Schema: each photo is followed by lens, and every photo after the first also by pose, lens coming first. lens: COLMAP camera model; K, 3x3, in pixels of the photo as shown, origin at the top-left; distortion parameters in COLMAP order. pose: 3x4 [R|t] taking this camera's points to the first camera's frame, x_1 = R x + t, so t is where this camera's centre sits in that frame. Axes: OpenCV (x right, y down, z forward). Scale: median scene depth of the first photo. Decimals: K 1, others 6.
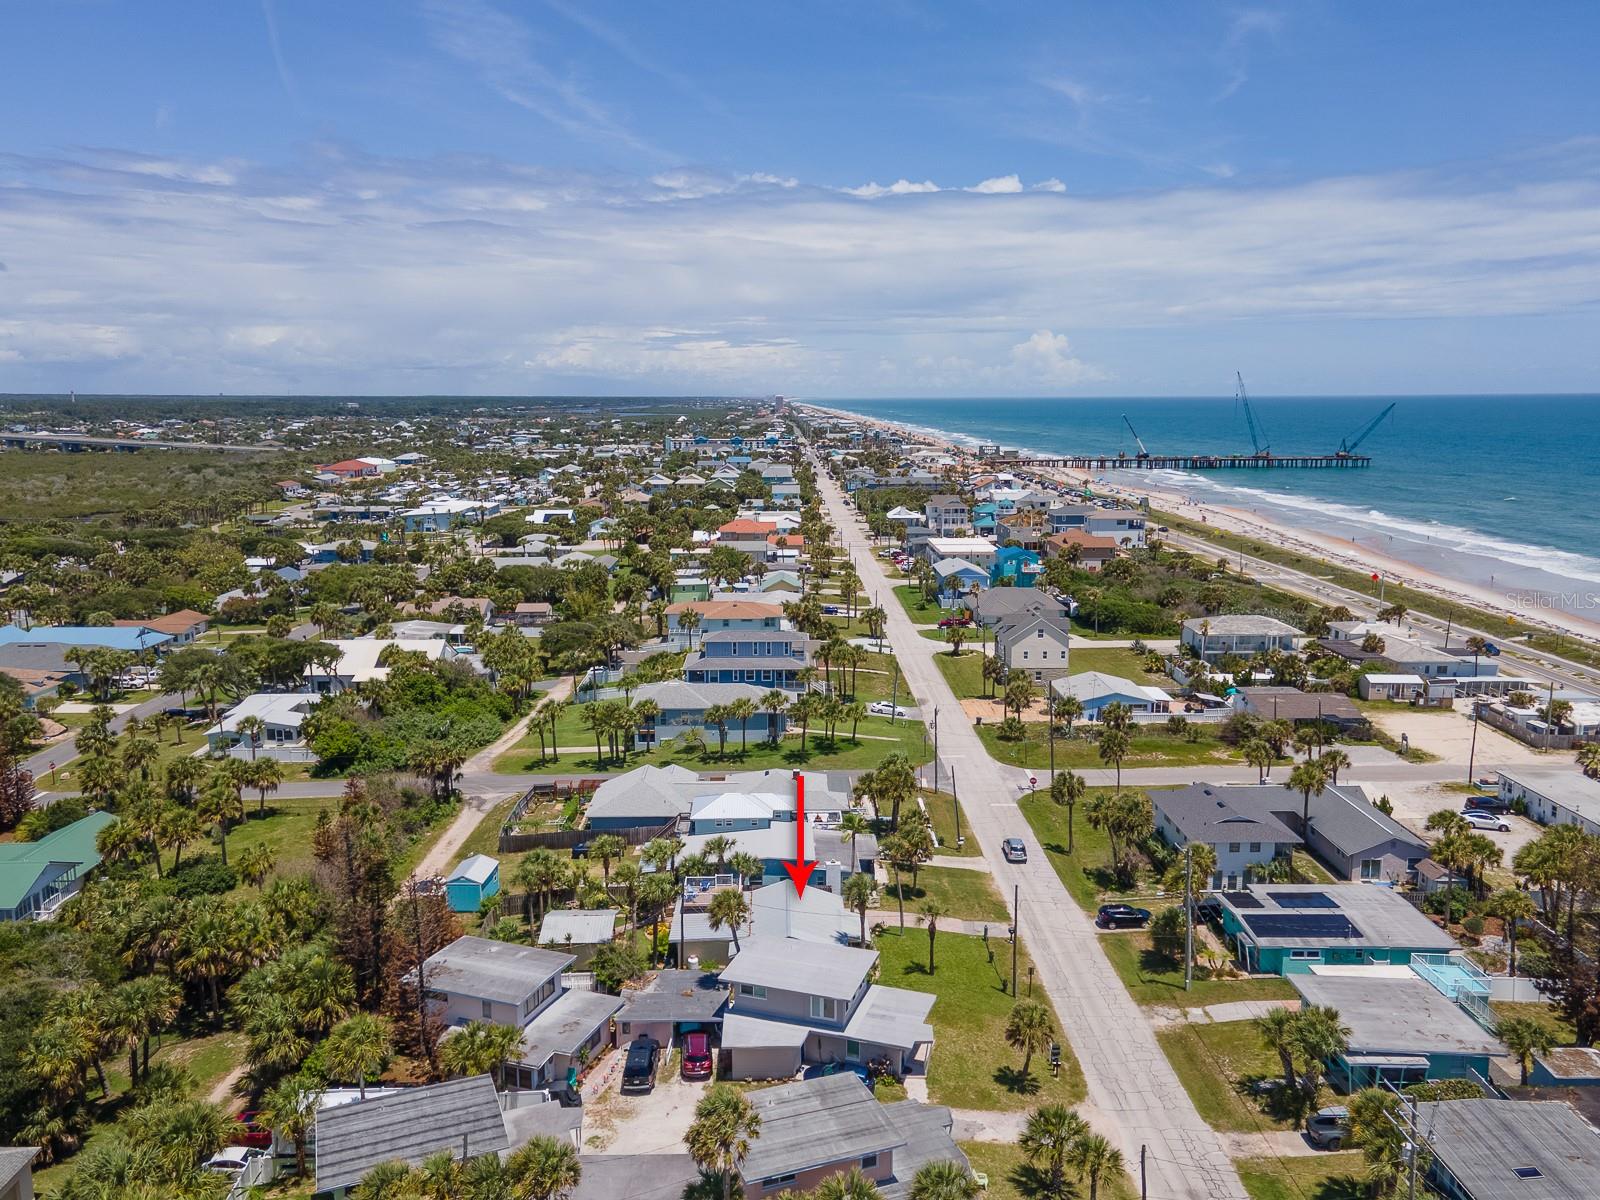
lens RADIAL K [[1234.2, 0, 802.2], [0, 1234.2, 593.2], [0, 0, 1]] dist [0.034481, 0.015872]
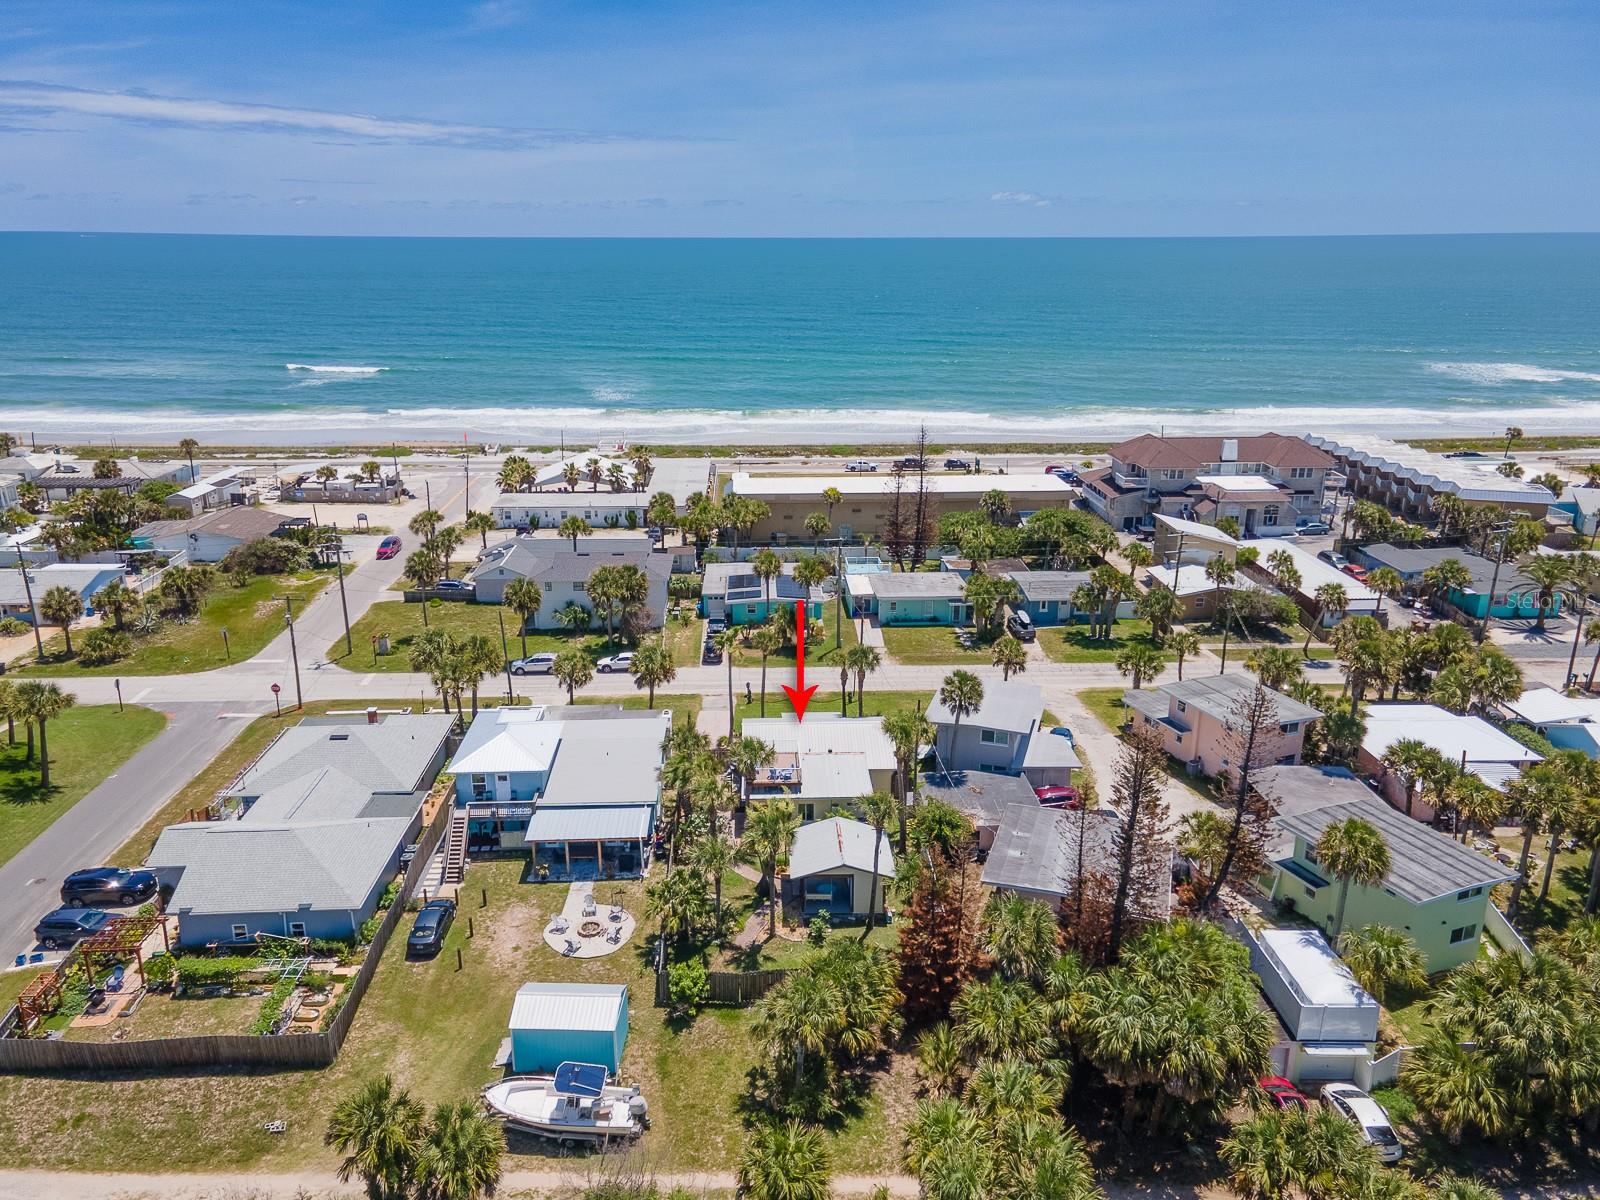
lens RADIAL K [[1168.4, 0, 803.2], [0, 1168.4, 603.2], [0, 0, 1]] dist [0.046863, -0.009020]
pose [[-0.032858, -0.296250, 0.954545, -0.100334], [0.158221, 0.941475, 0.297641, -0.010697], [-0.986857, 0.160809, 0.015938, 0.123243]]
